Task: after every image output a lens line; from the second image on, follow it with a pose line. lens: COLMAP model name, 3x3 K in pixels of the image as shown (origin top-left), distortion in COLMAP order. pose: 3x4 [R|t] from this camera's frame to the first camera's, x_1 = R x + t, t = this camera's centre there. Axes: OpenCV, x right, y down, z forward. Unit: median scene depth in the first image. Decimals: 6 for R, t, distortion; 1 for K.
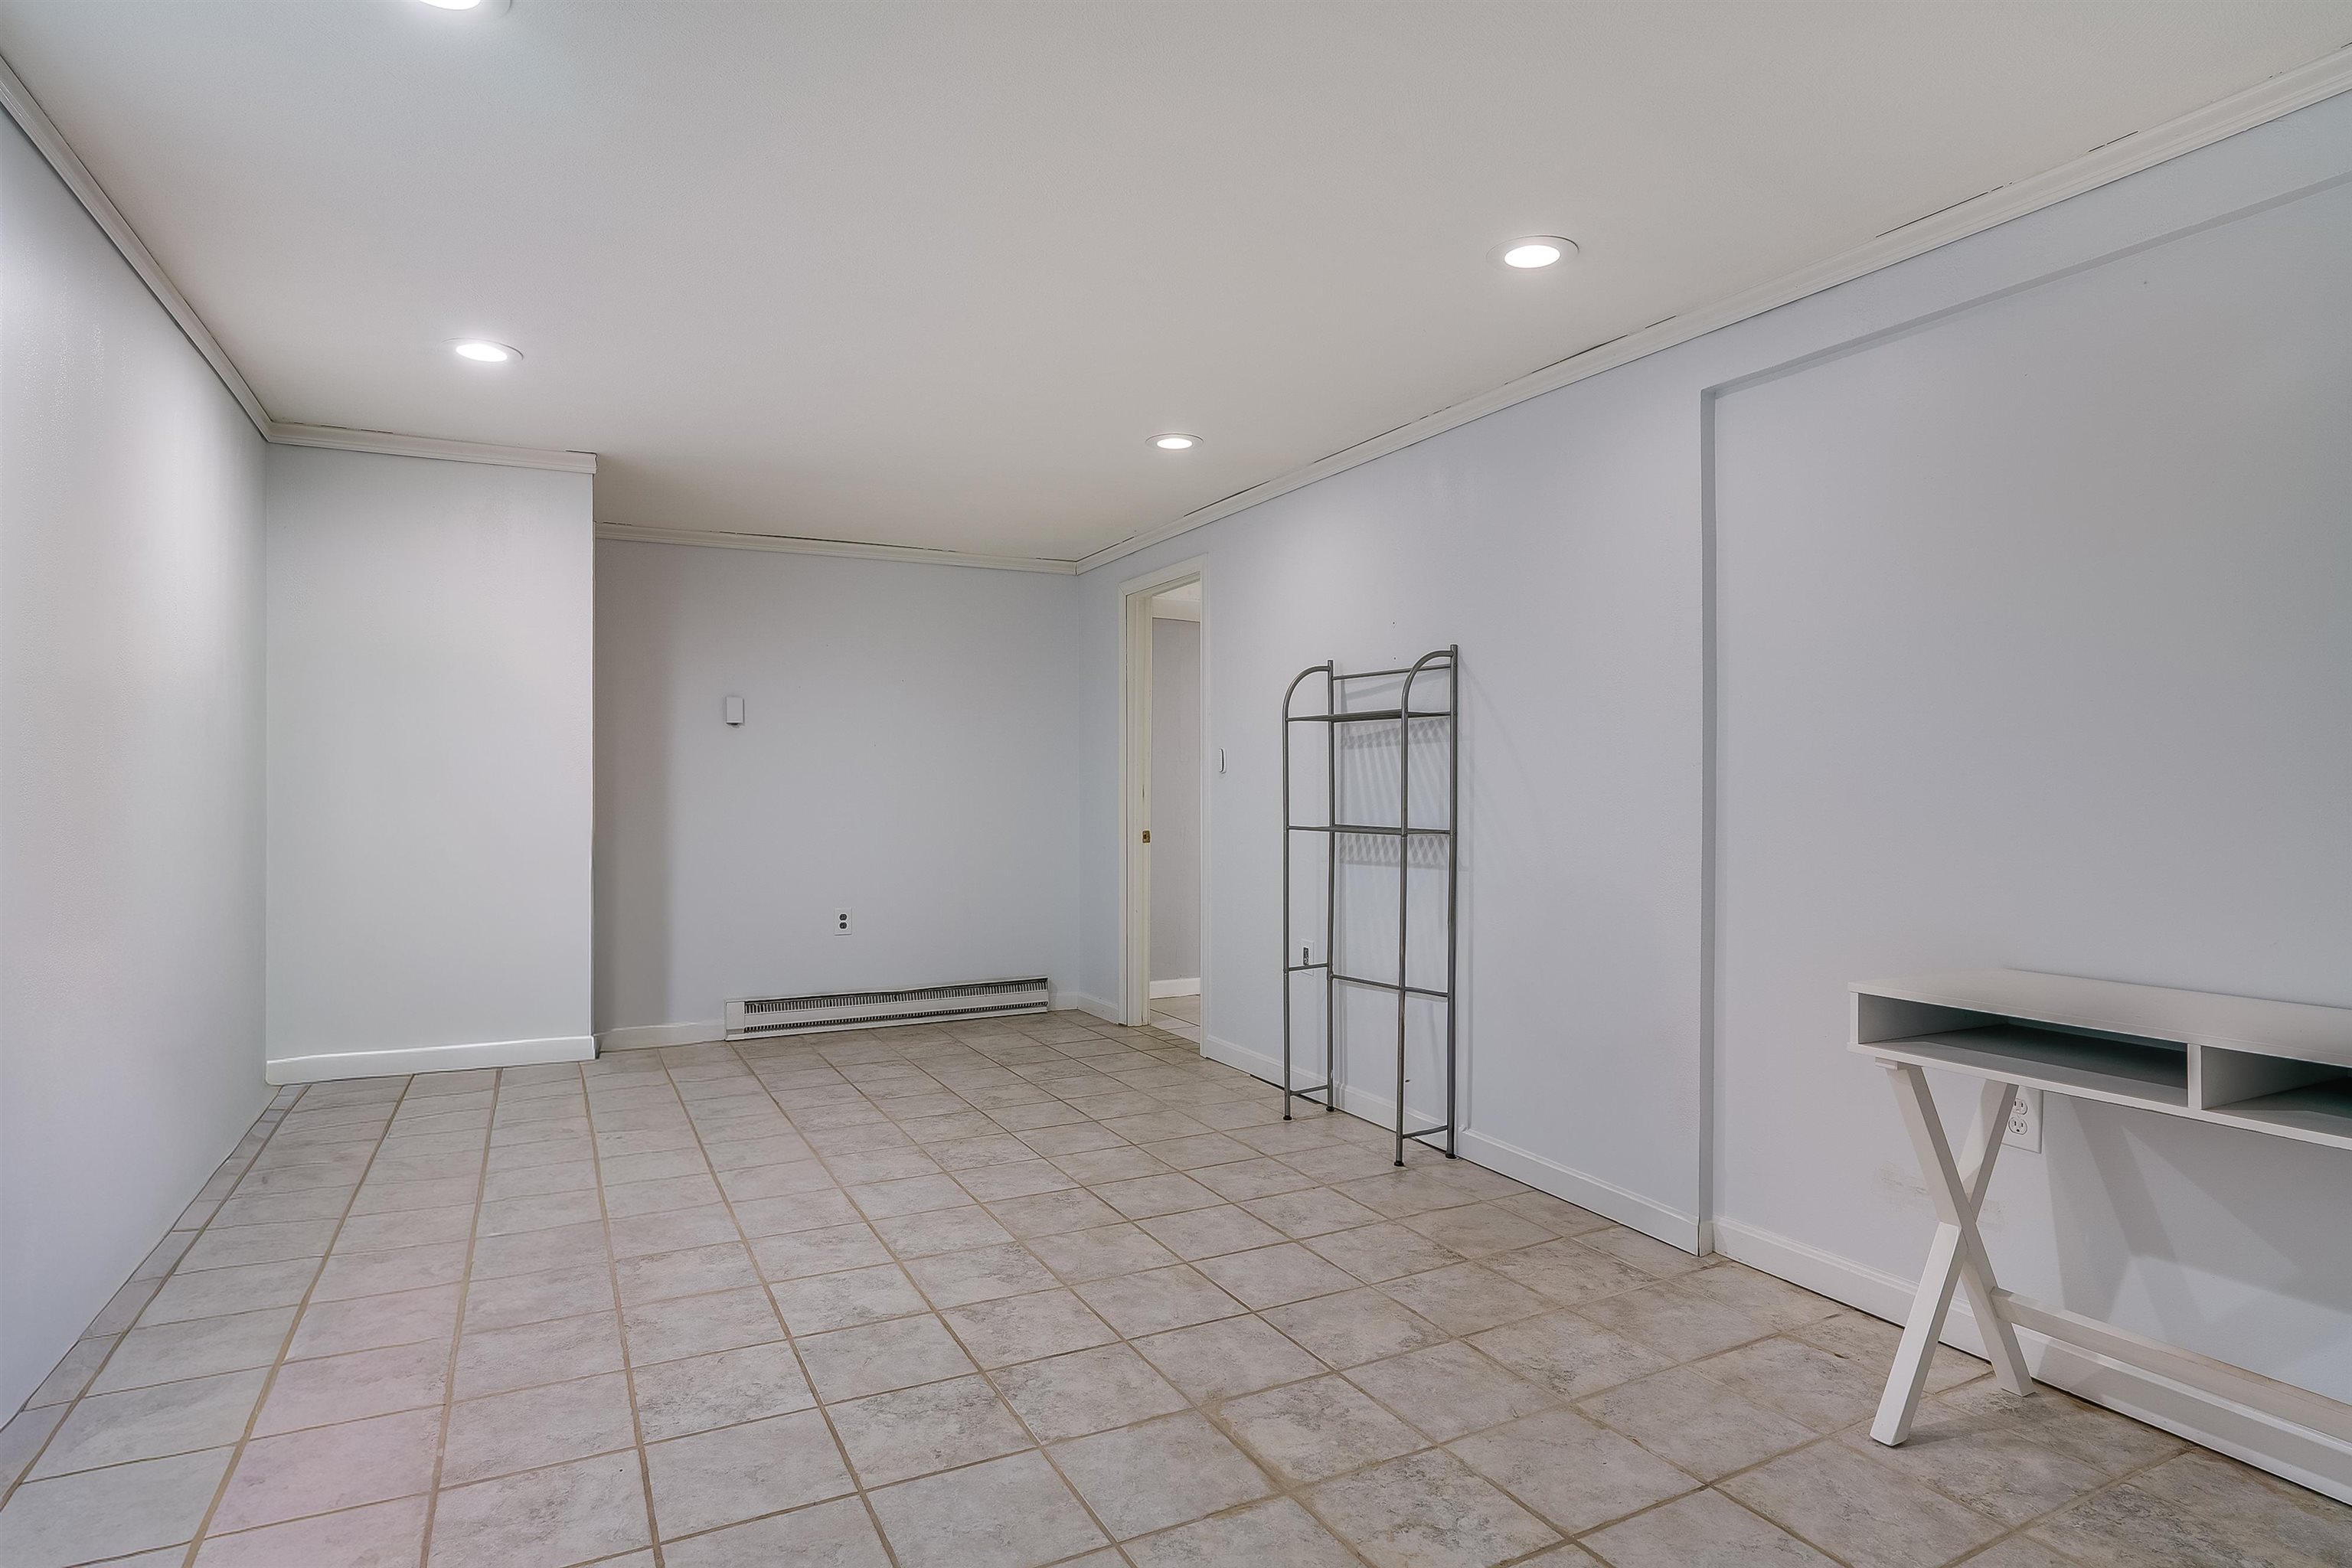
lens RADIAL K [[1231.2, 0, 1167.1], [0, 1231.2, 788.7], [0, 0, 1]] dist [-0.041051, 0.025577]
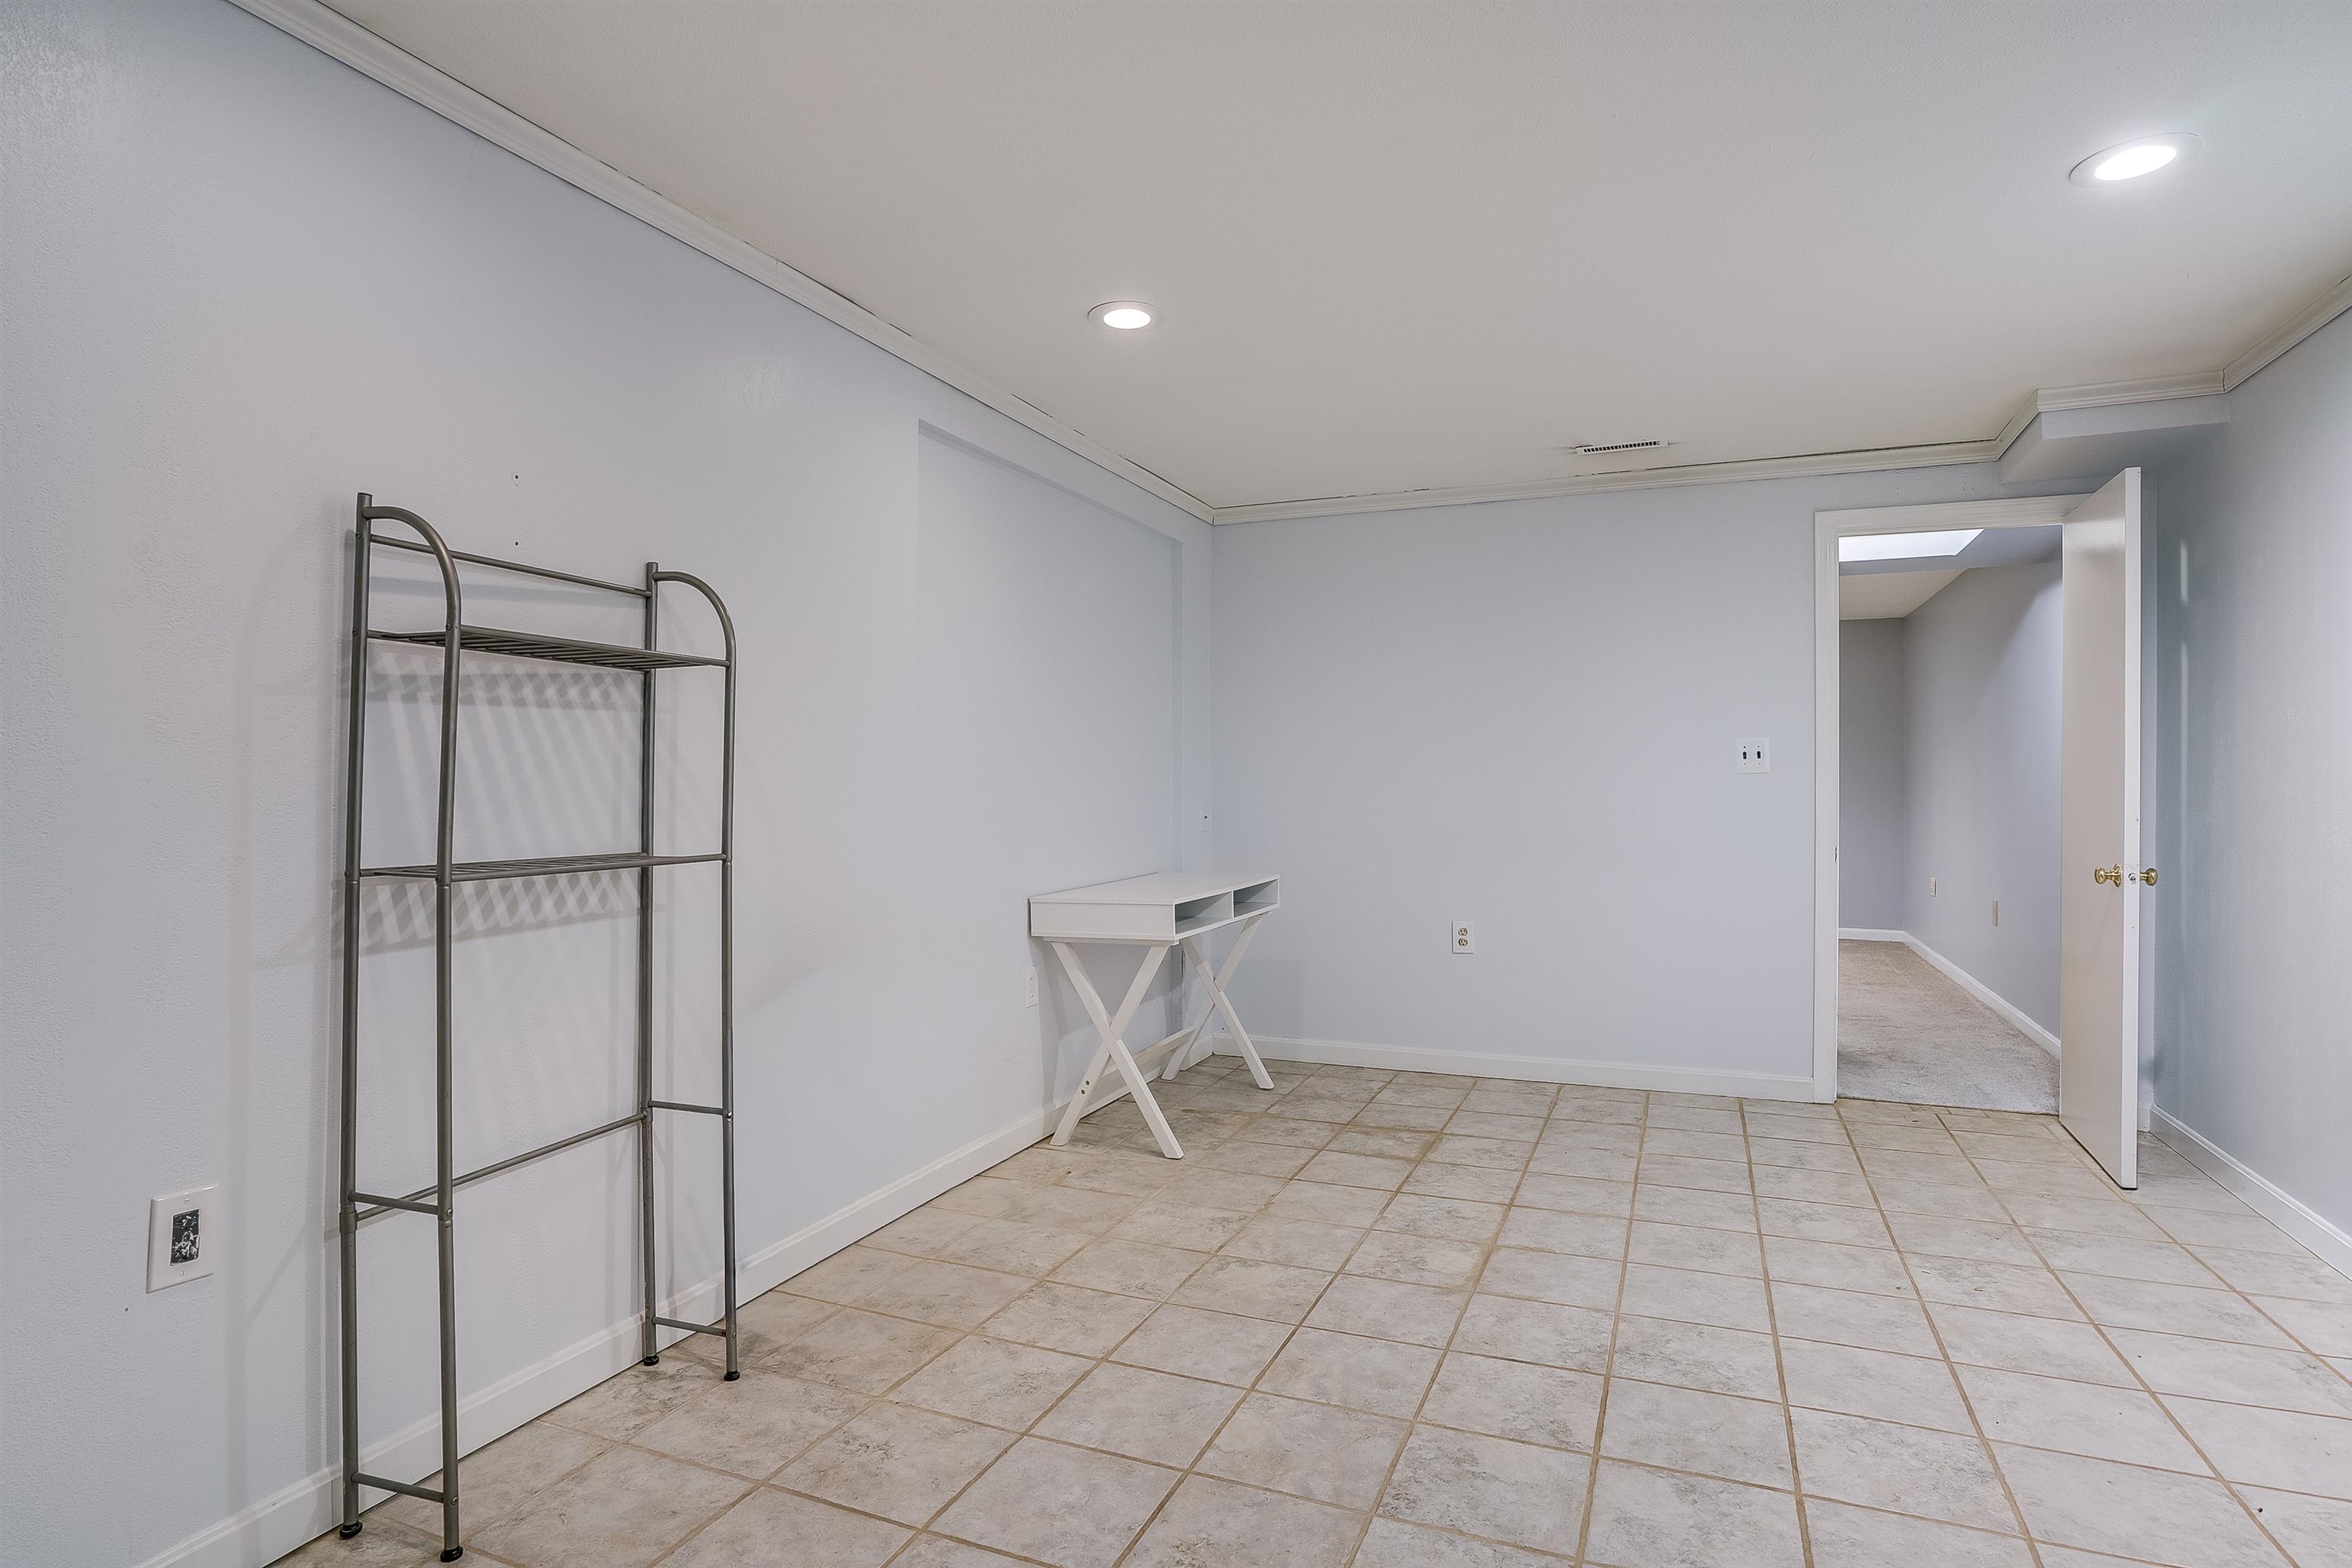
lens RADIAL K [[1231.2, 0, 1167.1], [0, 1231.2, 788.7], [0, 0, 1]] dist [-0.041051, 0.025577]
pose [[-0.634700, -0.001095, 0.772757, -0.628098], [0.000508, 0.999998, 0.001835, -0.000089], [-0.772758, 0.001557, -0.634699, 1.738934]]
